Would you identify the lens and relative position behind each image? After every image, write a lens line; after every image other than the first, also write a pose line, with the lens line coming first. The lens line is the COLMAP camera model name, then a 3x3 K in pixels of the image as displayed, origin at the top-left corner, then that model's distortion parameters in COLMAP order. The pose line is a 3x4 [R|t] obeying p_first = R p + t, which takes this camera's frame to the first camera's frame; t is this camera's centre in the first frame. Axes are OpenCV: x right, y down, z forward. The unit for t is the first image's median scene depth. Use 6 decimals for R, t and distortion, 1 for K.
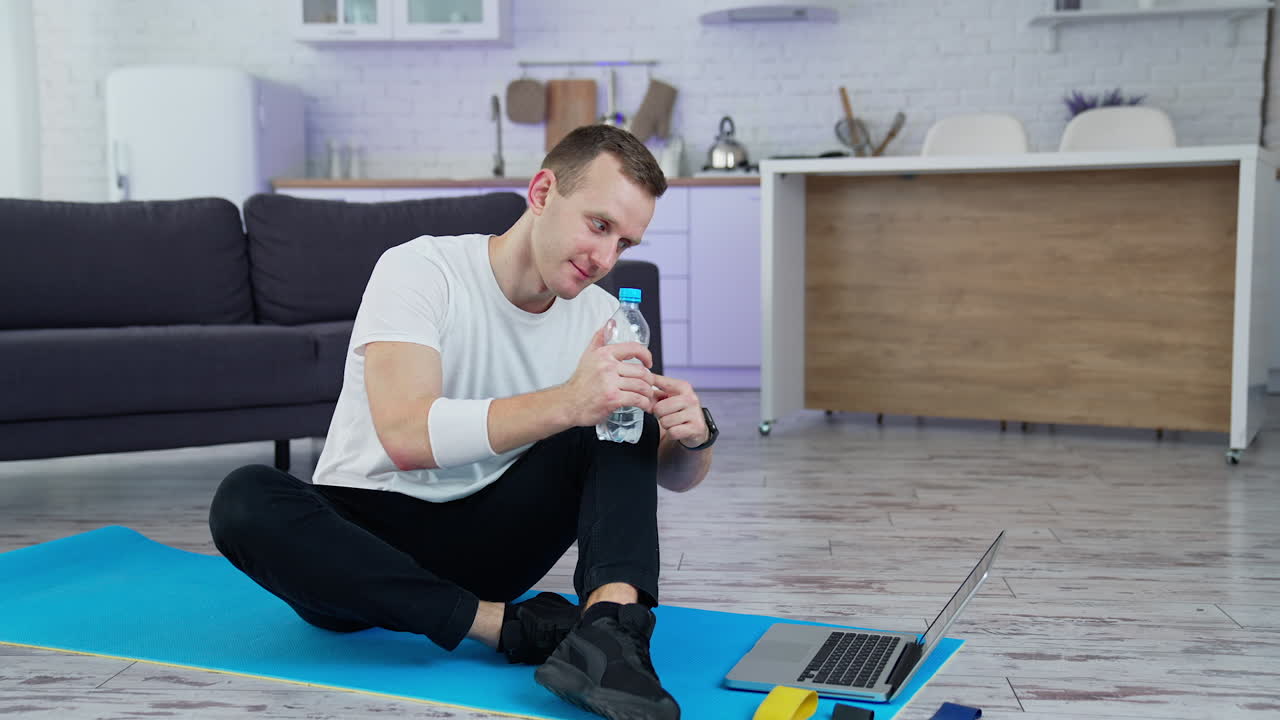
lens RADIAL K [[1470.6, 0, 640.0], [0, 1470.6, 360.0], [0, 0, 1]] dist [0.057140, 0.196648]
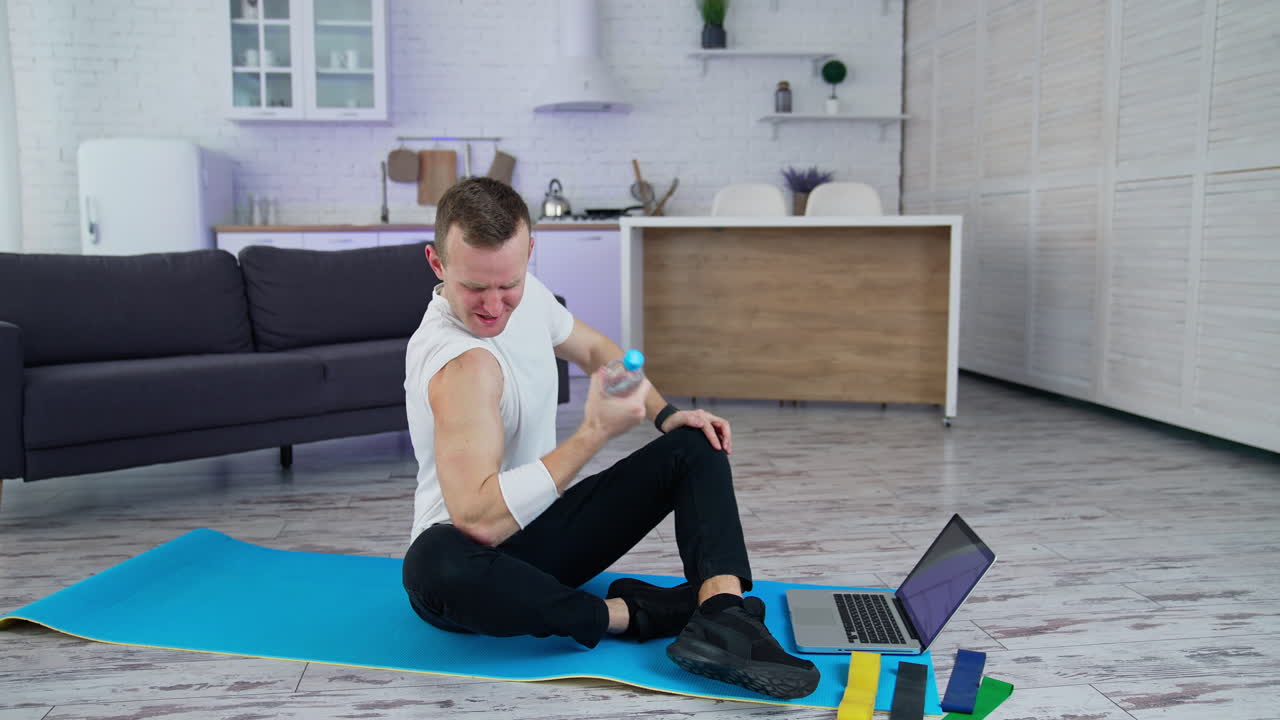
lens RADIAL K [[1021.7, 0, 640.0], [0, 1021.7, 360.0], [0, 0, 1]] dist [-0.085939, 0.105735]
pose [[0.974468, -0.025518, 0.223072, -0.114530], [0.020087, 0.999445, 0.026578, -0.027275], [-0.223627, -0.021419, 0.974439, 0.065747]]
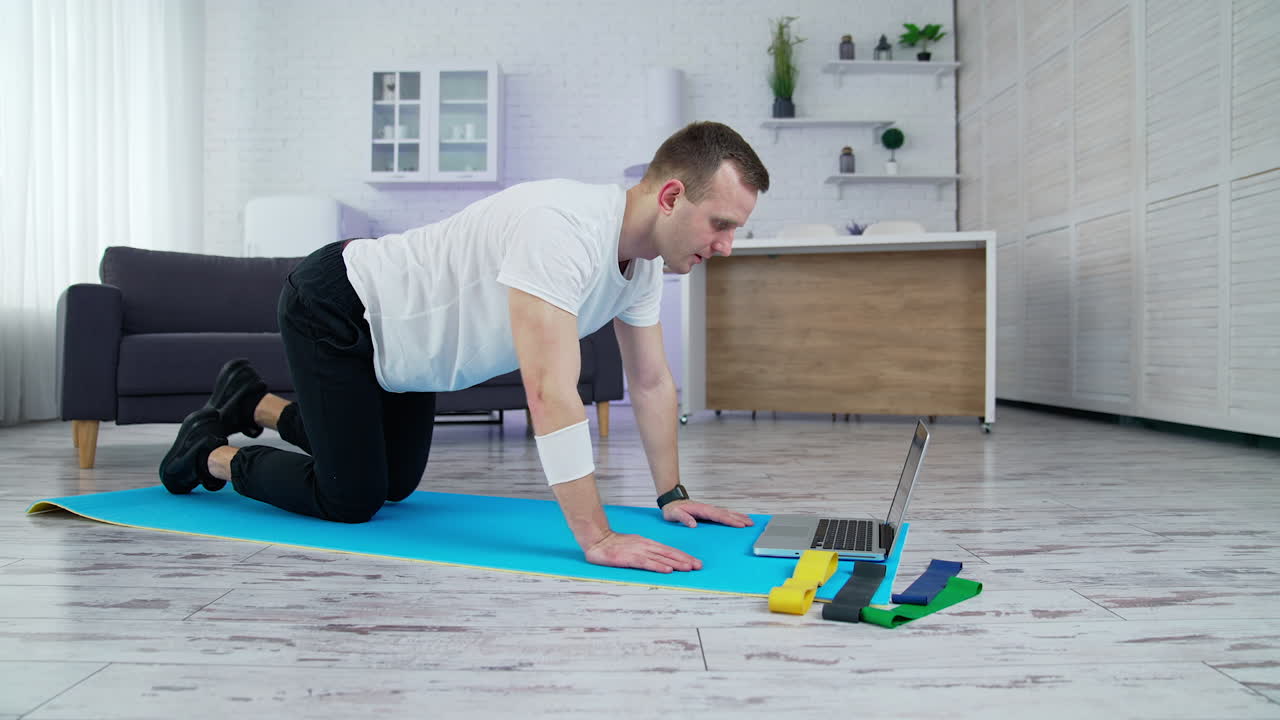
lens RADIAL K [[878.1, 0, 640.0], [0, 878.1, 360.0], [0, 0, 1]] dist [-0.130137, 0.084780]
pose [[0.995398, 0.001351, 0.095816, -0.045523], [0.004829, 0.997923, -0.064233, 0.043470], [-0.095703, 0.064400, 0.993324, 0.115512]]
